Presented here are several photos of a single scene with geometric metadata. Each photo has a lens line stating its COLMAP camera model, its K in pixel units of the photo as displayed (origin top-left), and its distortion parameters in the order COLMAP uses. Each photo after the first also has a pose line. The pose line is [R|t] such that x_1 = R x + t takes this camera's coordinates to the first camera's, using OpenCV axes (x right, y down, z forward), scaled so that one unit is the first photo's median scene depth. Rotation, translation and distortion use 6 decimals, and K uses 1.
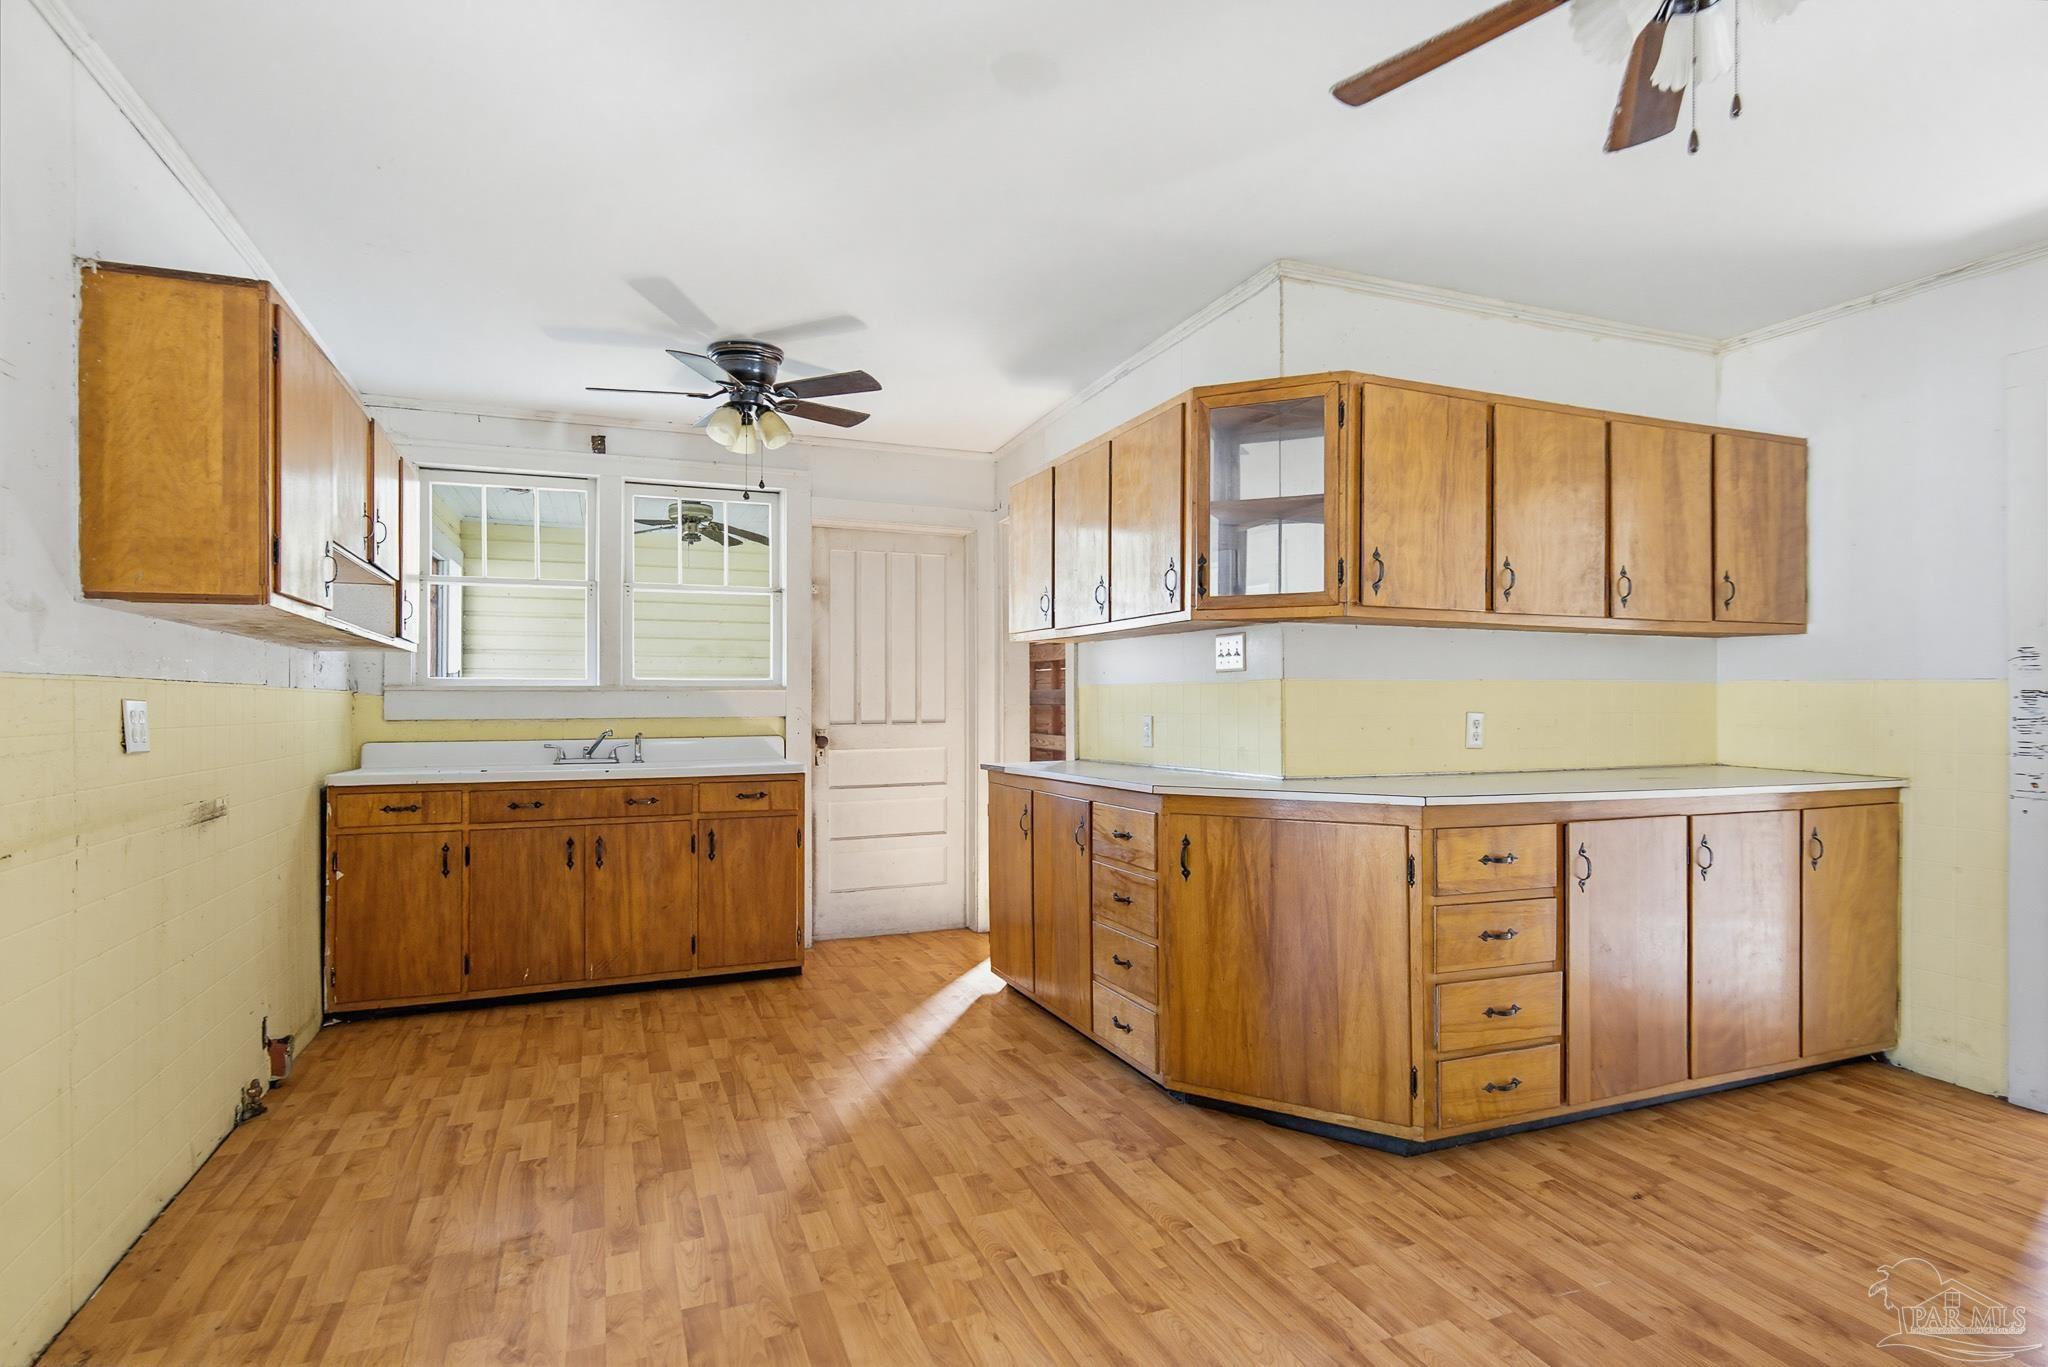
lens RADIAL K [[1037.8, 0, 1031.3], [0, 1037.8, 699.2], [0, 0, 1]] dist [0.003775, -0.001367]
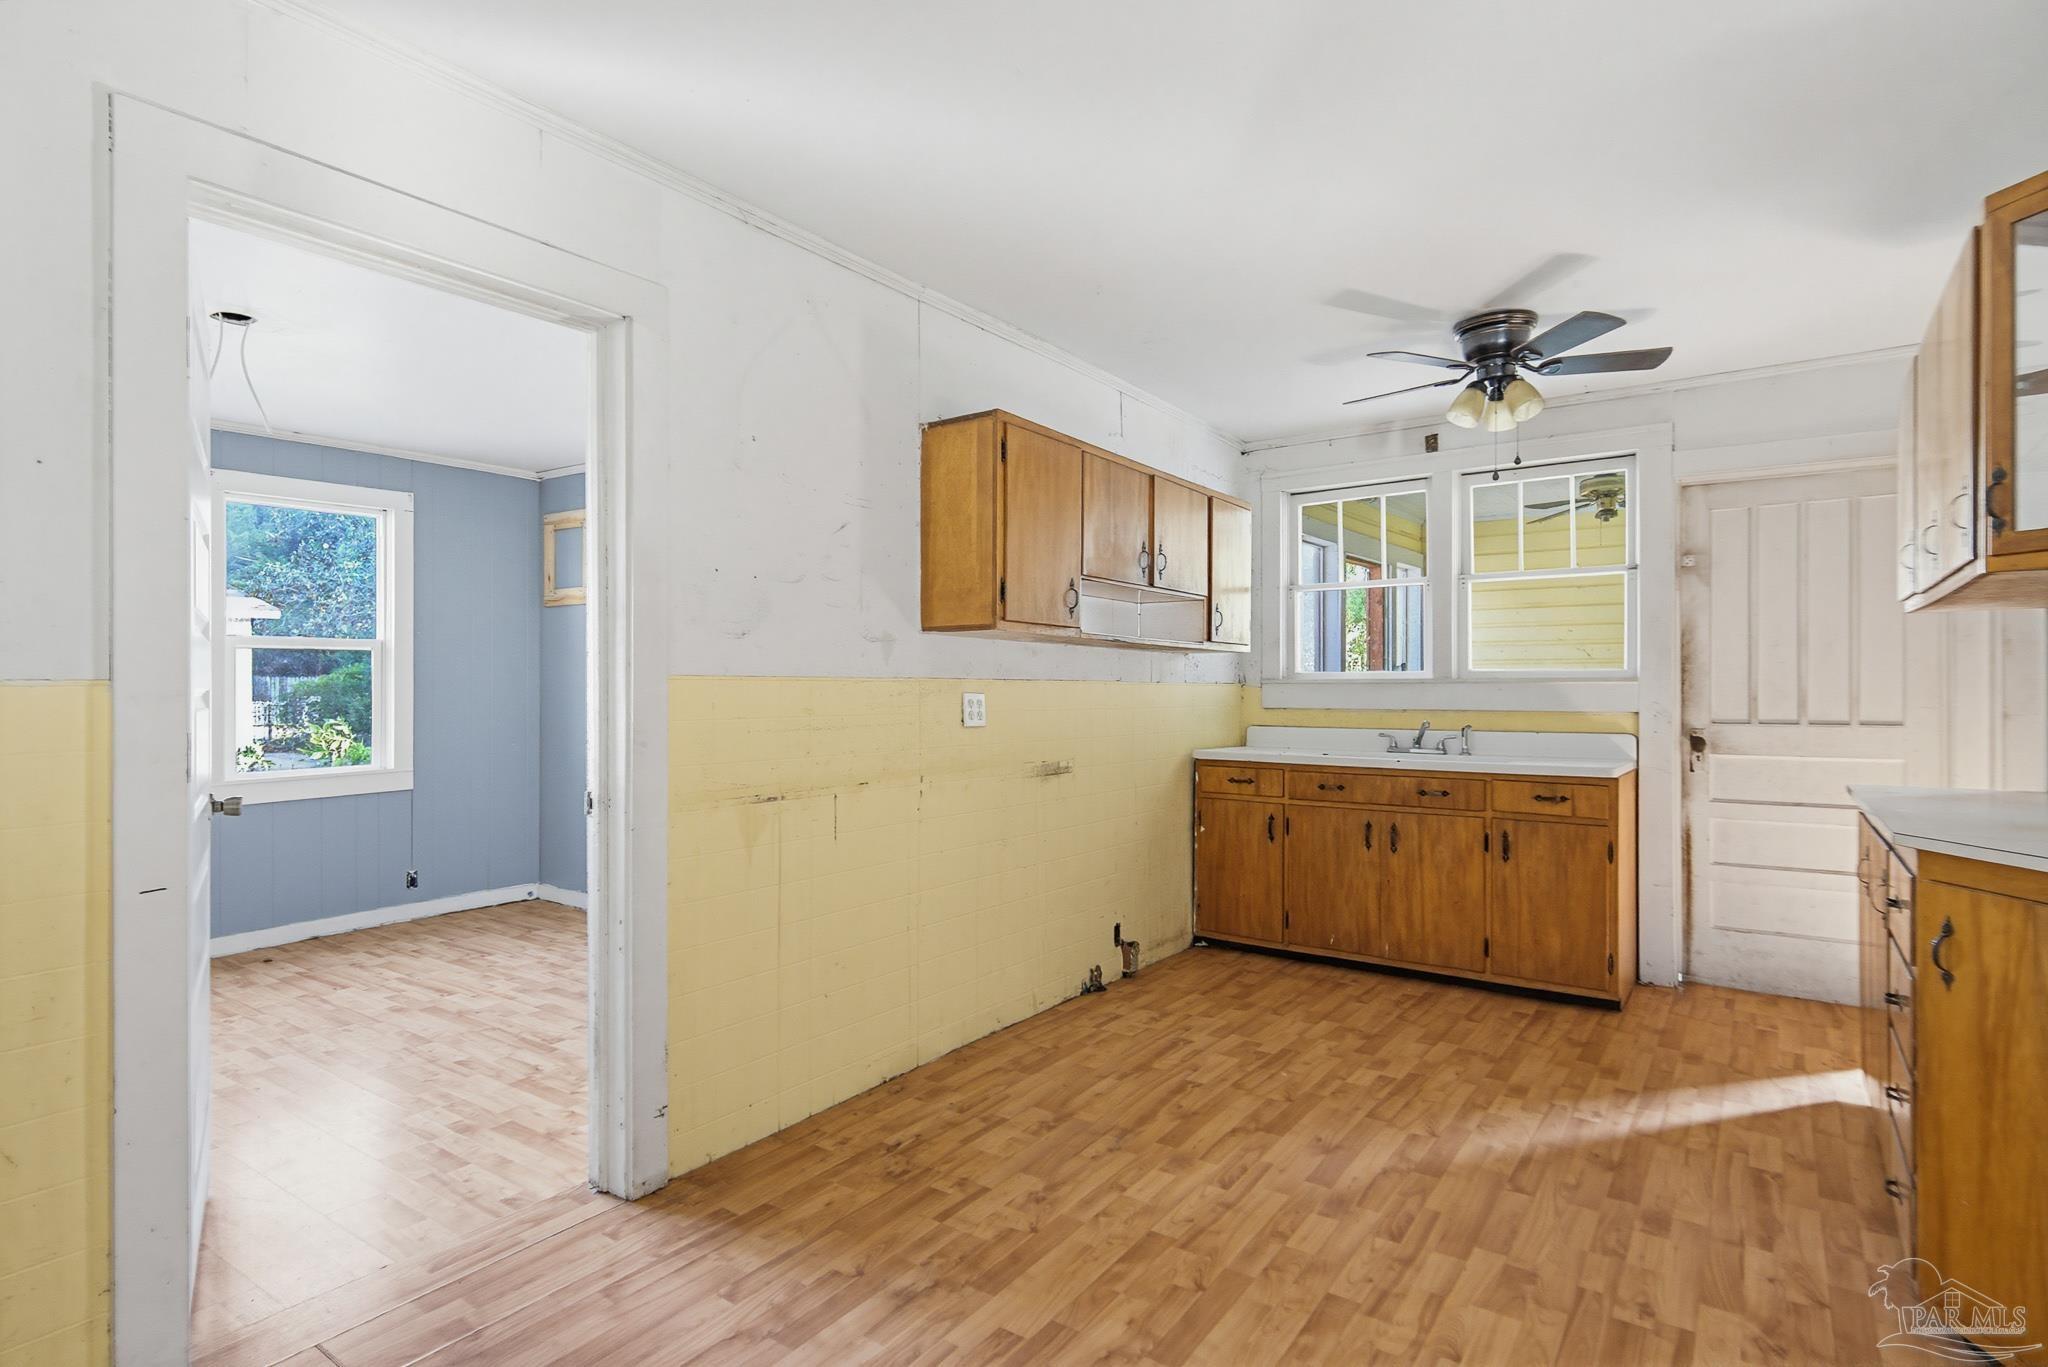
lens RADIAL K [[1037.8, 0, 1036.8], [0, 1037.8, 683.9], [0, 0, 1]] dist [0.003775, -0.001367]
pose [[0.530331, 0.000253, -0.847791, 0.344083], [-0.001626, 0.999998, -0.000719, -0.008159], [0.847789, 0.001760, 0.530330, 0.173315]]
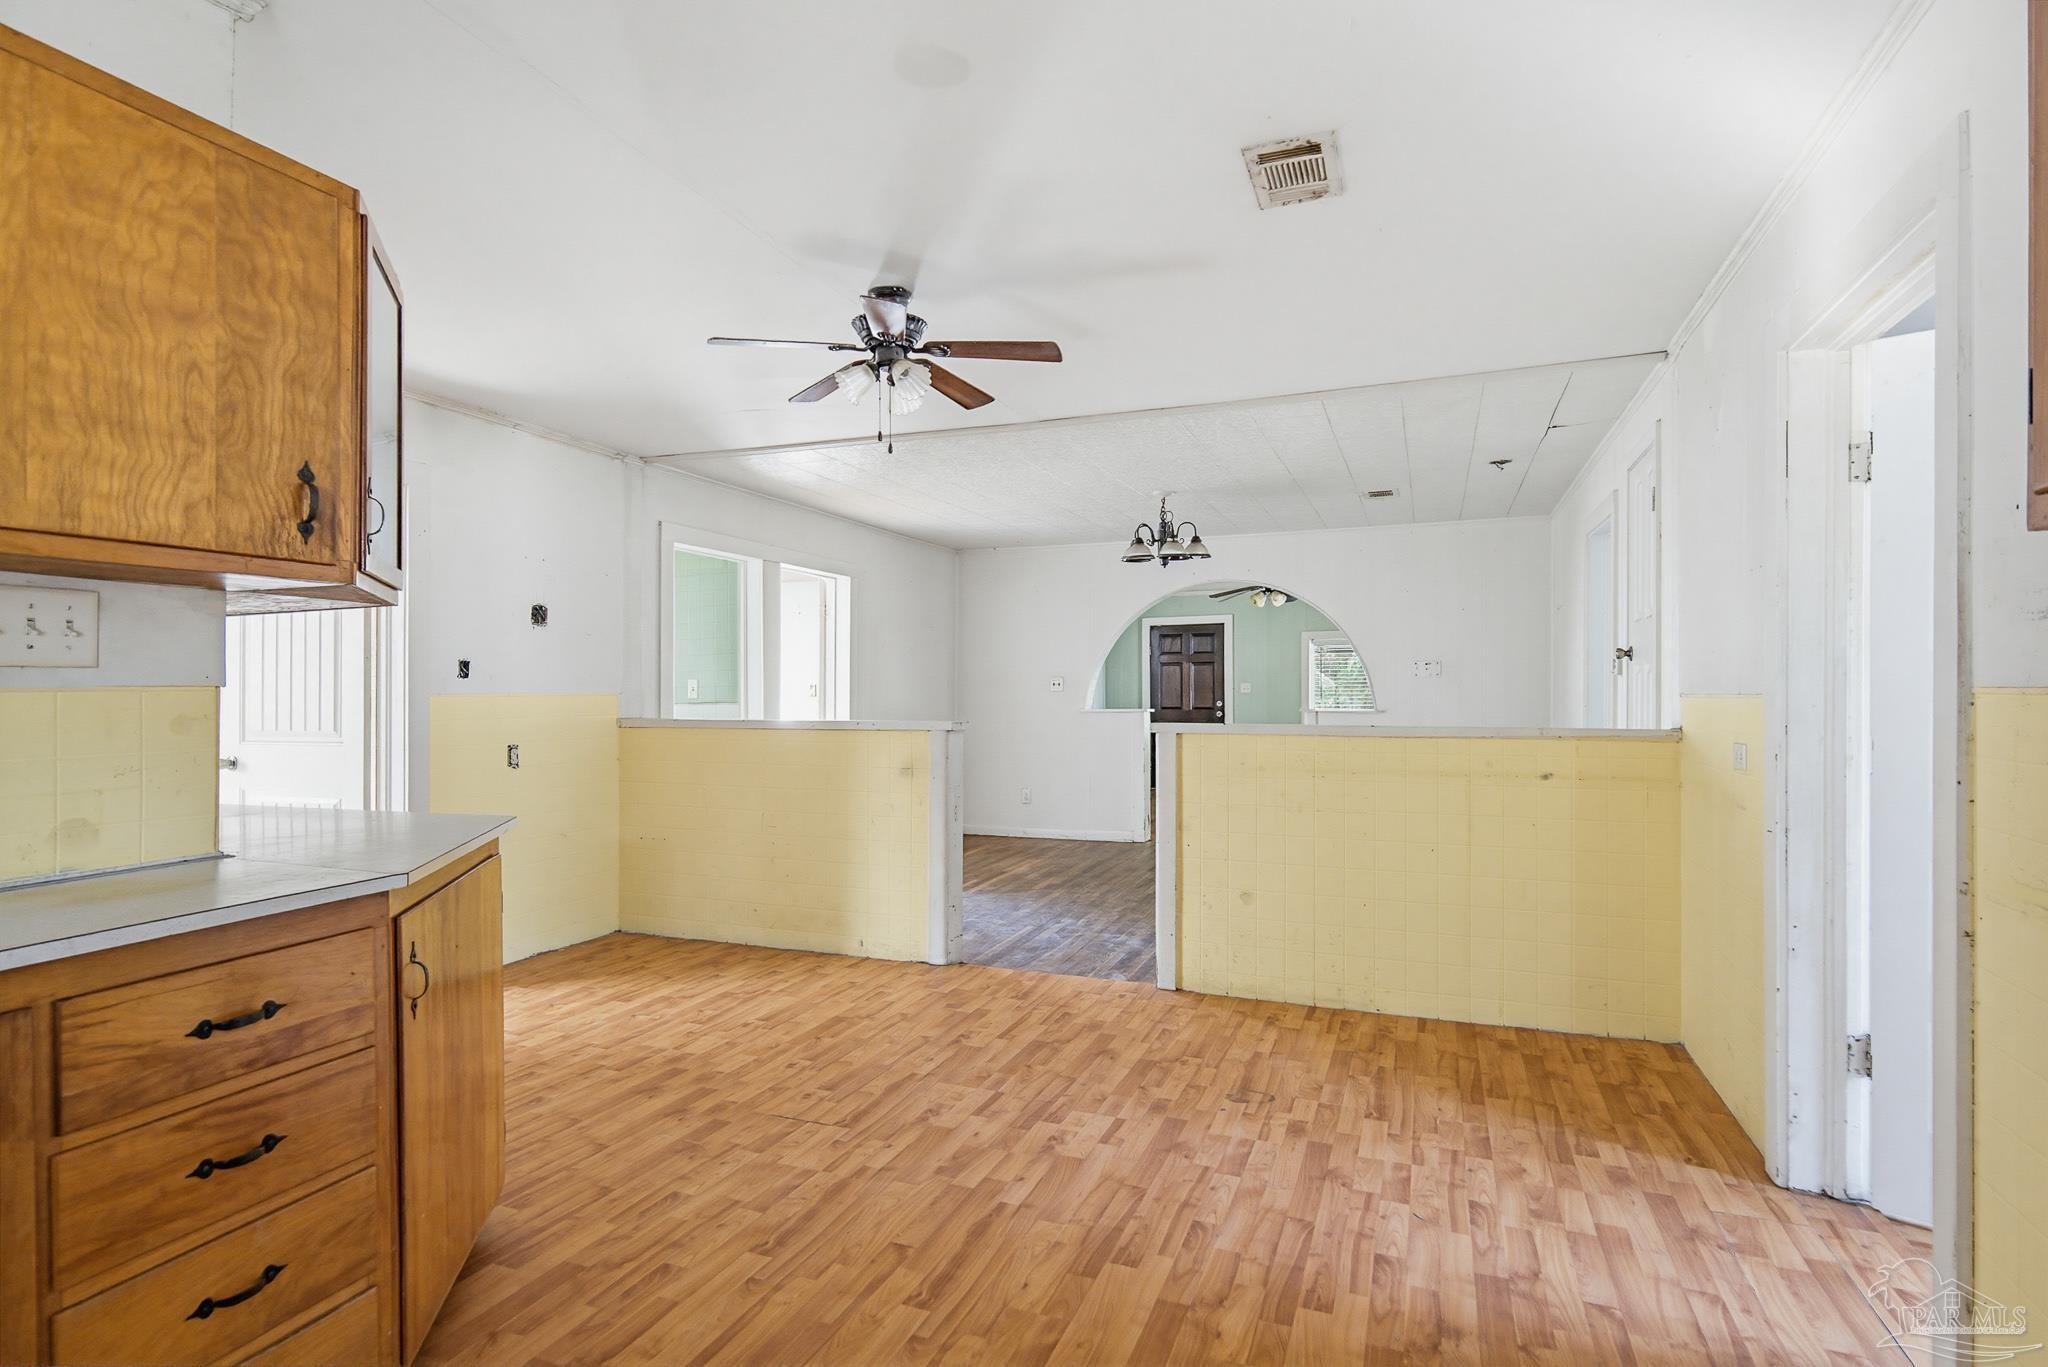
lens RADIAL K [[1037.8, 0, 1021.2], [0, 1037.8, 687.5], [0, 0, 1]] dist [0.003775, -0.001367]
pose [[-0.714105, 0.003333, 0.700031, -0.473733], [0.001862, 0.999994, -0.002862, -0.015932], [-0.700037, -0.000740, -0.714107, 1.046185]]
